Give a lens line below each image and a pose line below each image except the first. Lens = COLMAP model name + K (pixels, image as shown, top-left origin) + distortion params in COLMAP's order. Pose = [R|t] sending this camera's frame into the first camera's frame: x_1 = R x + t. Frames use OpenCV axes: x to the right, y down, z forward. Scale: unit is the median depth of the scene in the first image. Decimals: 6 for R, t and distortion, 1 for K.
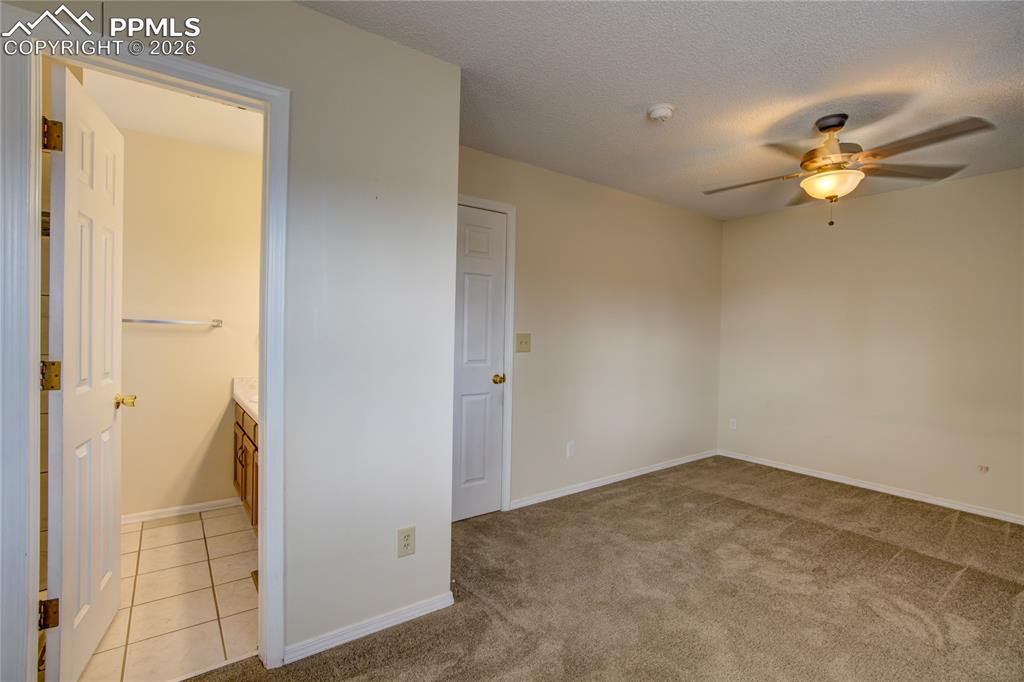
lens RADIAL K [[476.7, 0, 507.9], [0, 476.7, 338.6], [0, 0, 1]] dist [-0.003268, 0.000259]
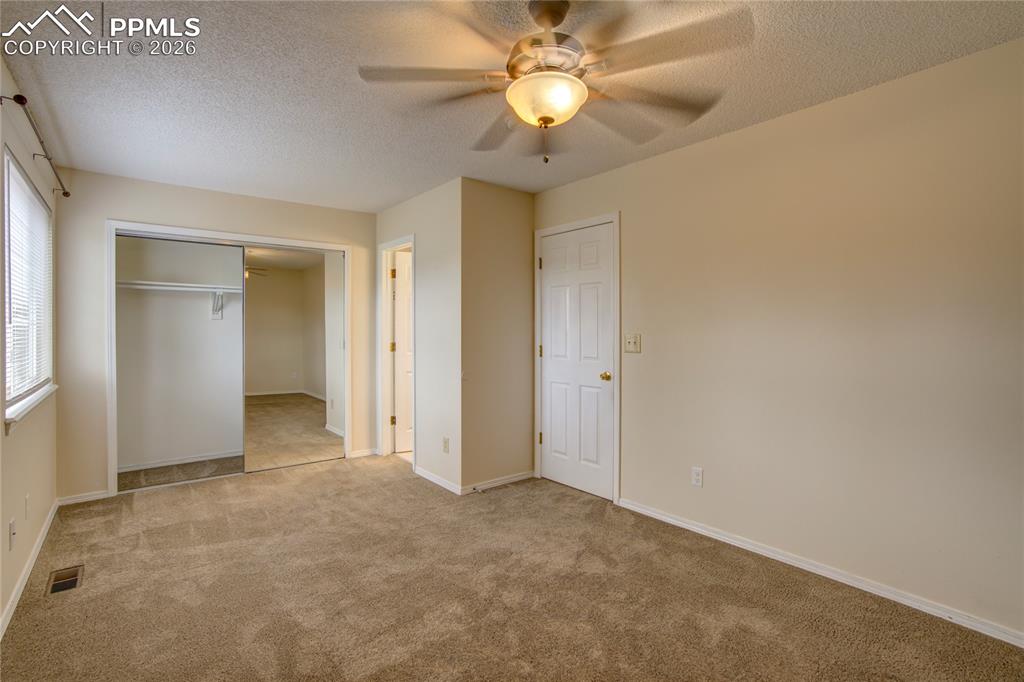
lens RADIAL K [[476.7, 0, 507.9], [0, 476.7, 338.6], [0, 0, 1]] dist [-0.003268, 0.000259]
pose [[0.033707, 0.001441, -0.999431, 1.081598], [-0.015149, 0.999885, 0.000931, 0.001327], [0.999317, 0.015109, 0.033725, 0.755461]]
